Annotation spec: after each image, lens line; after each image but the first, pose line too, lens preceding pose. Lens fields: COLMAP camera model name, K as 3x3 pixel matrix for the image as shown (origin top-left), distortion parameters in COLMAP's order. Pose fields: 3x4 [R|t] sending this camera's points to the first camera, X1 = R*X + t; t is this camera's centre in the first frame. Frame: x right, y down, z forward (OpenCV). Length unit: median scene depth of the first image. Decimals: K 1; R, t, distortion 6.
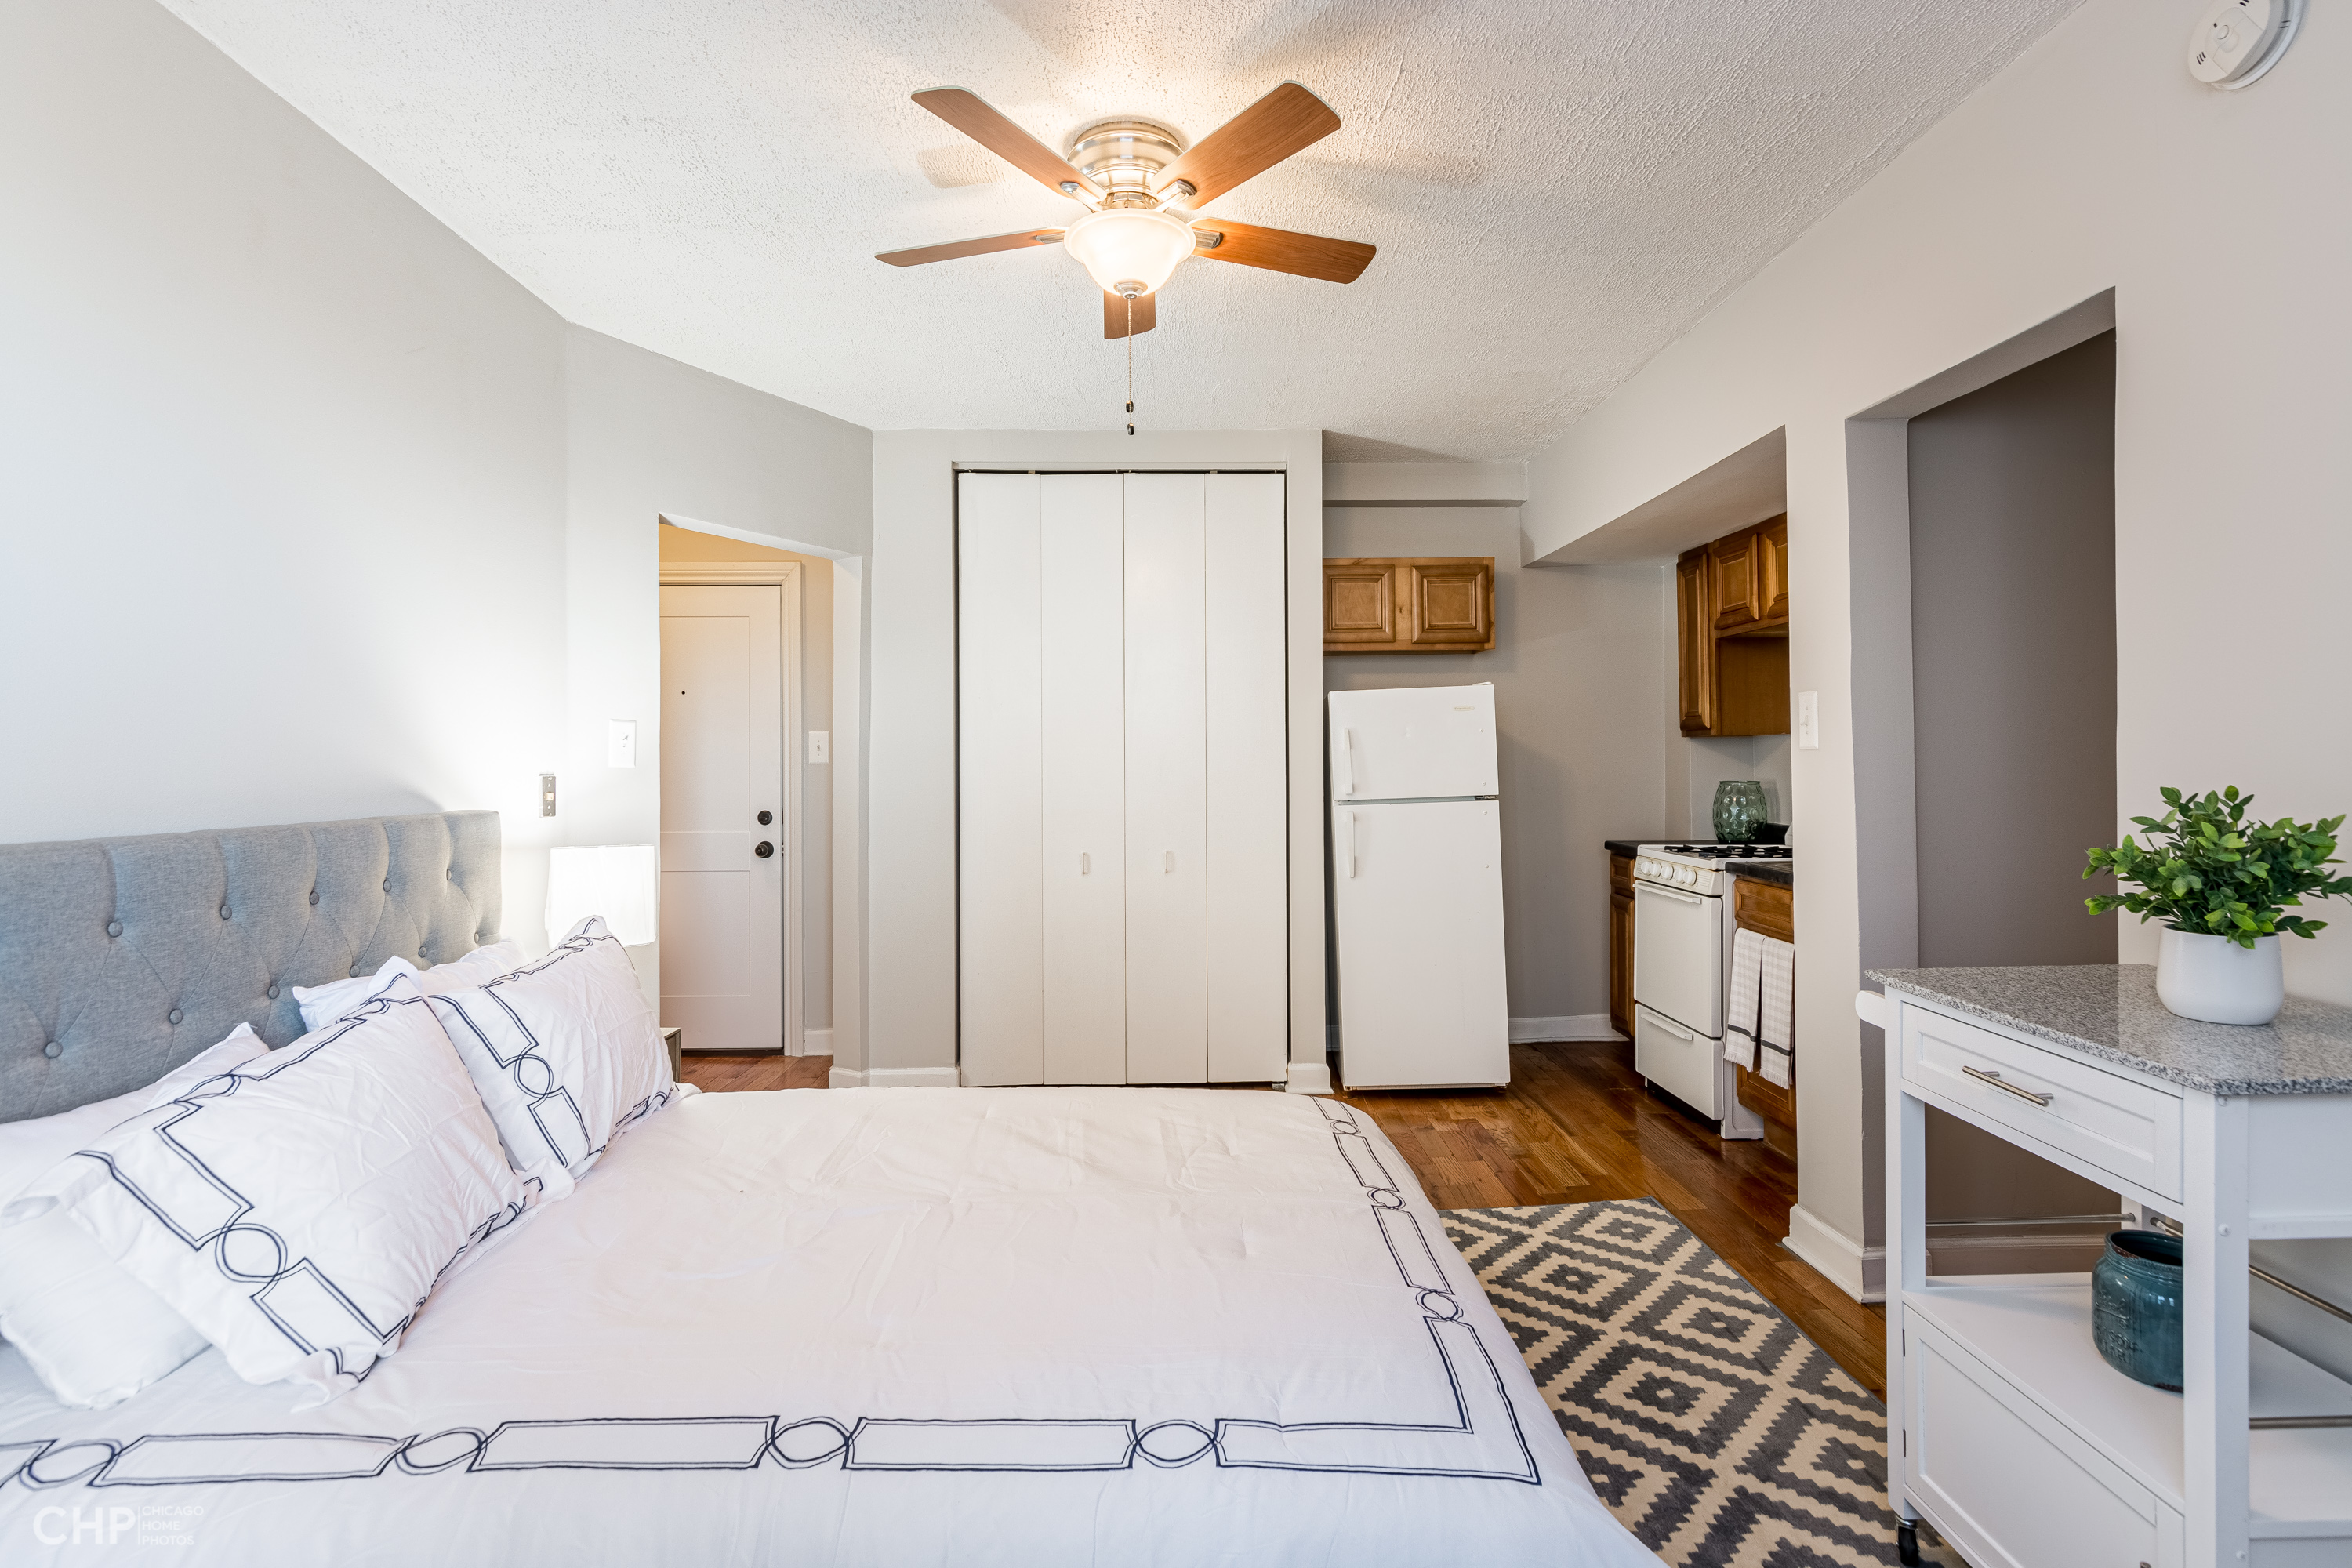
lens RADIAL K [[1116.8, 0, 1196.9], [0, 1116.8, 758.2], [0, 0, 1]] dist [-0.000265, 0.000914]
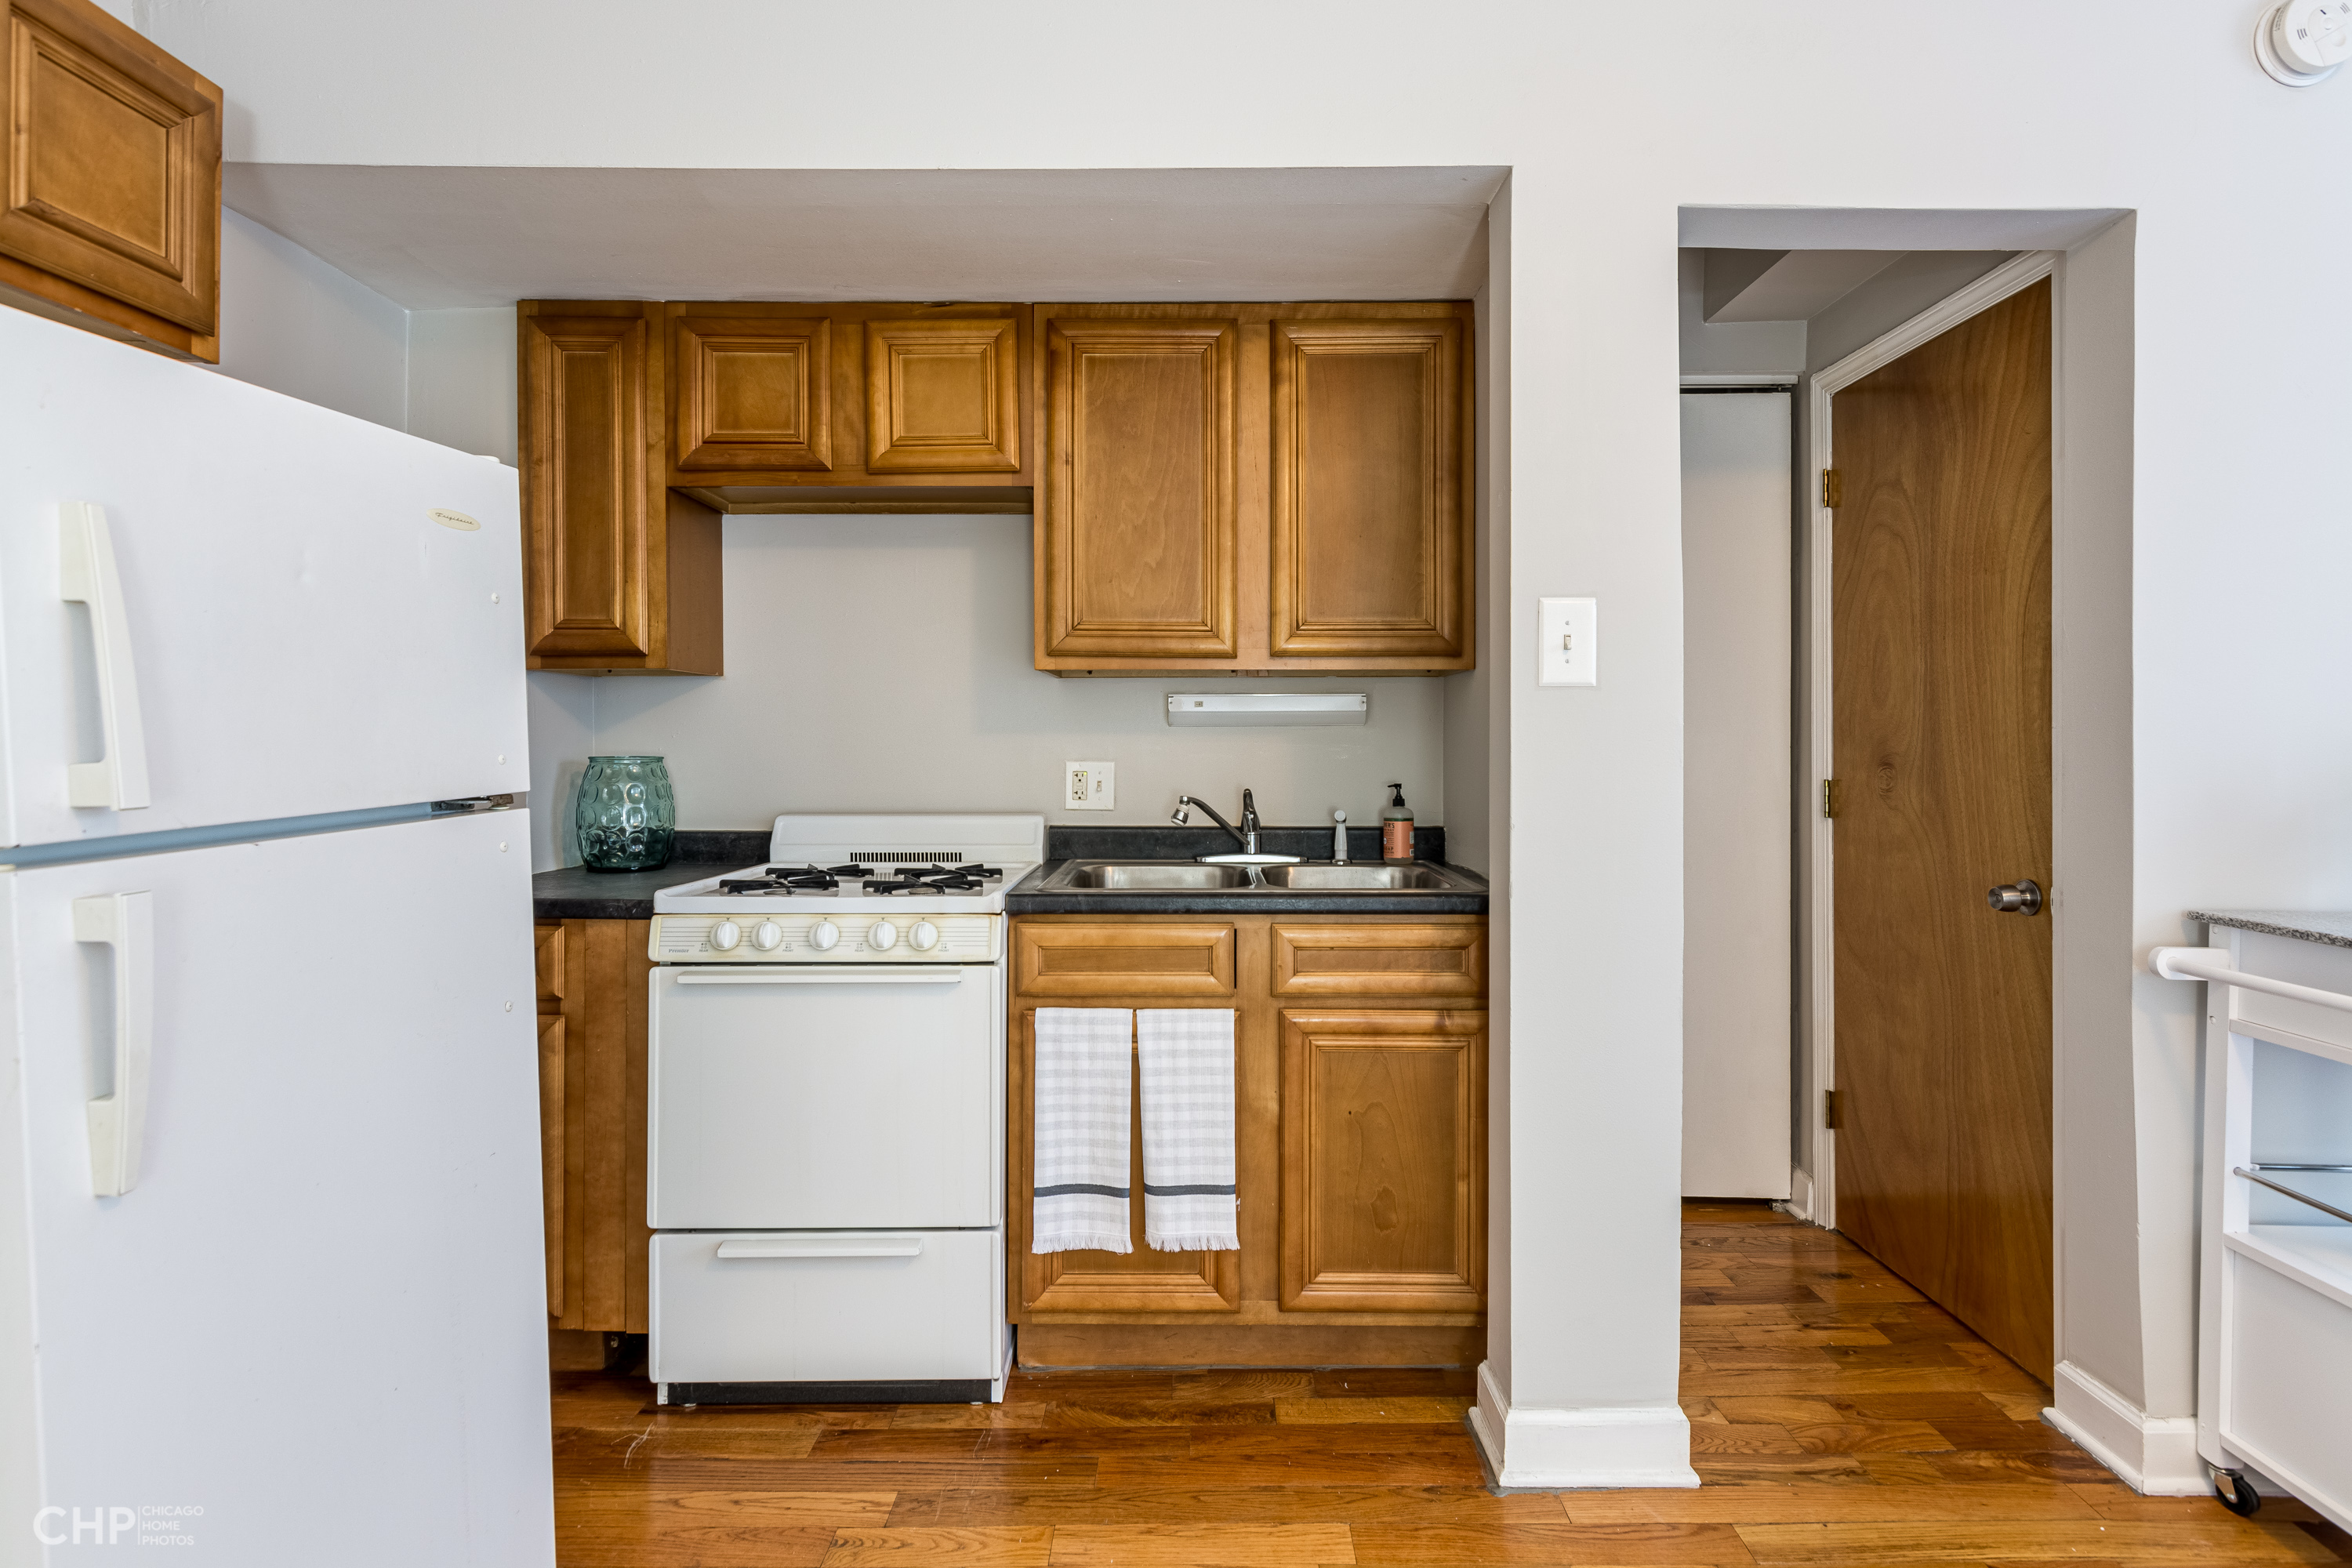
lens RADIAL K [[1158.9, 0, 1194.5], [0, 1158.9, 742.4], [0, 0, 1]] dist [0.000661, 0.000907]
pose [[0.025249, 0.008544, 0.999645, -0.111585], [-0.002601, 0.999961, -0.008481, 0.026871], [-0.999678, -0.002386, 0.025270, 1.058869]]
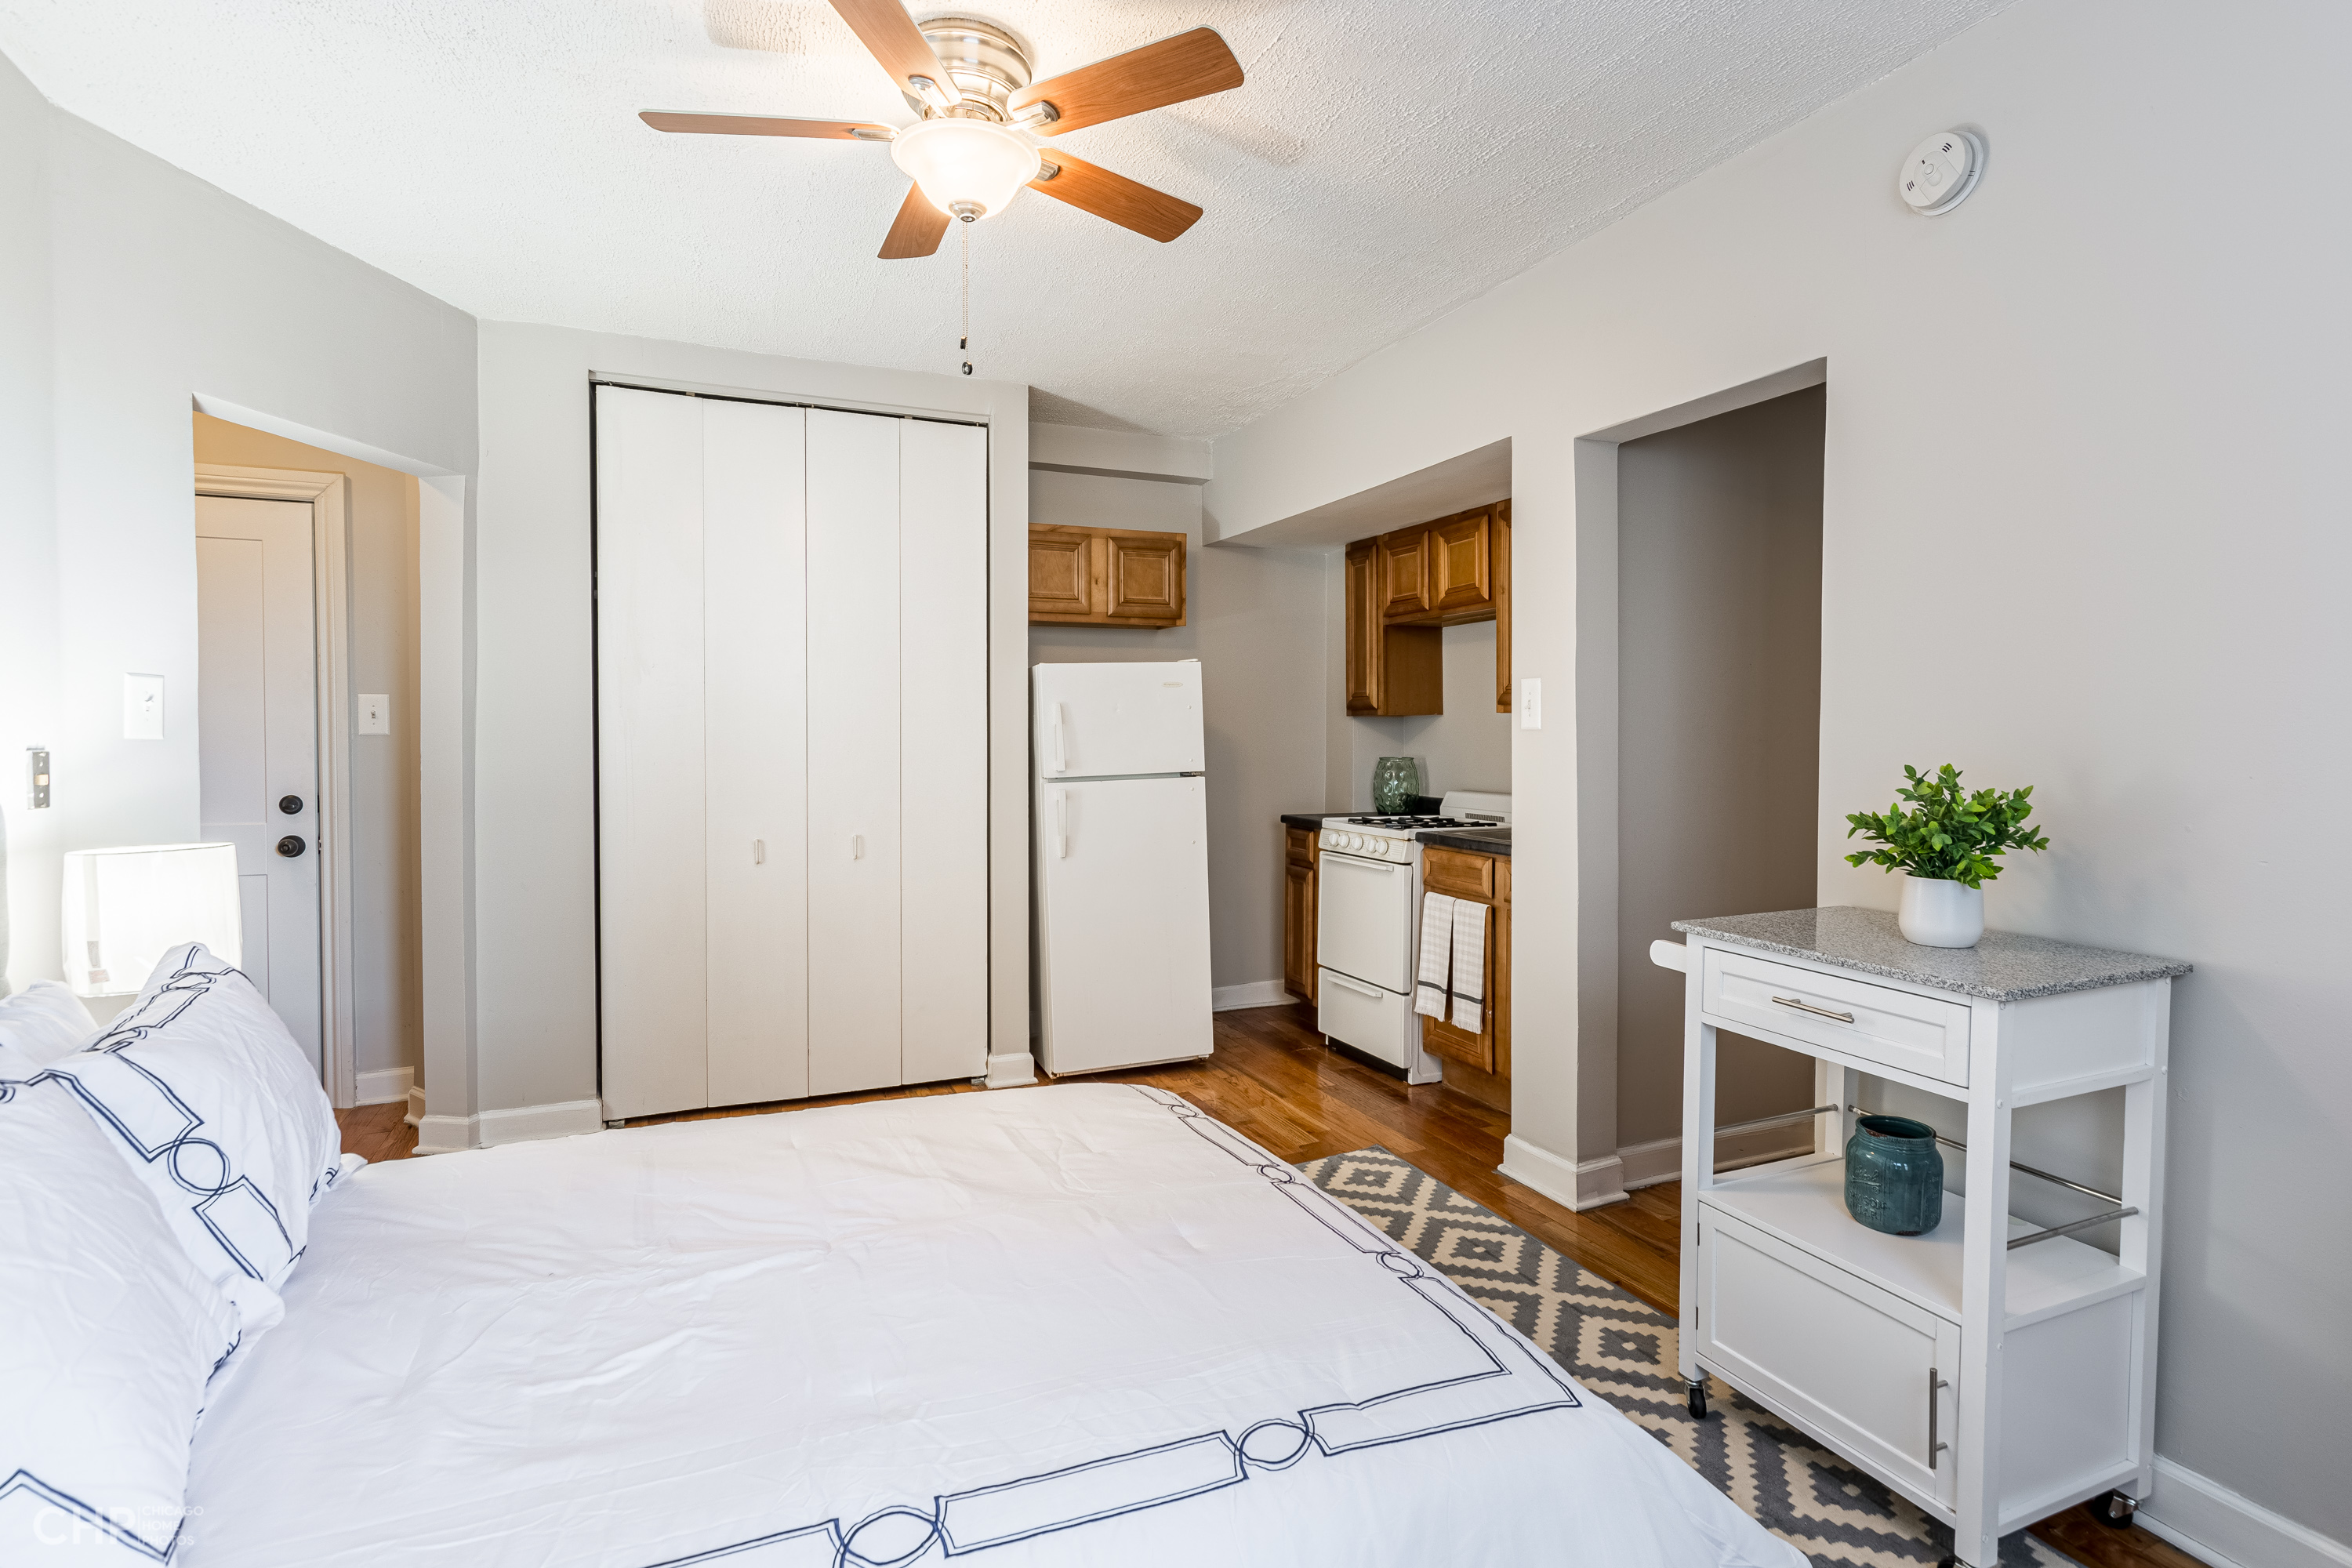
lens RADIAL K [[1160.8, 0, 1198.7], [0, 1160.8, 761.2], [0, 0, 1]] dist [0.000527, -0.000313]
pose [[0.925742, -0.000936, 0.378154, -0.178003], [-0.008577, 0.999688, 0.023472, -0.001067], [-0.378058, -0.024972, 0.925445, 0.041037]]
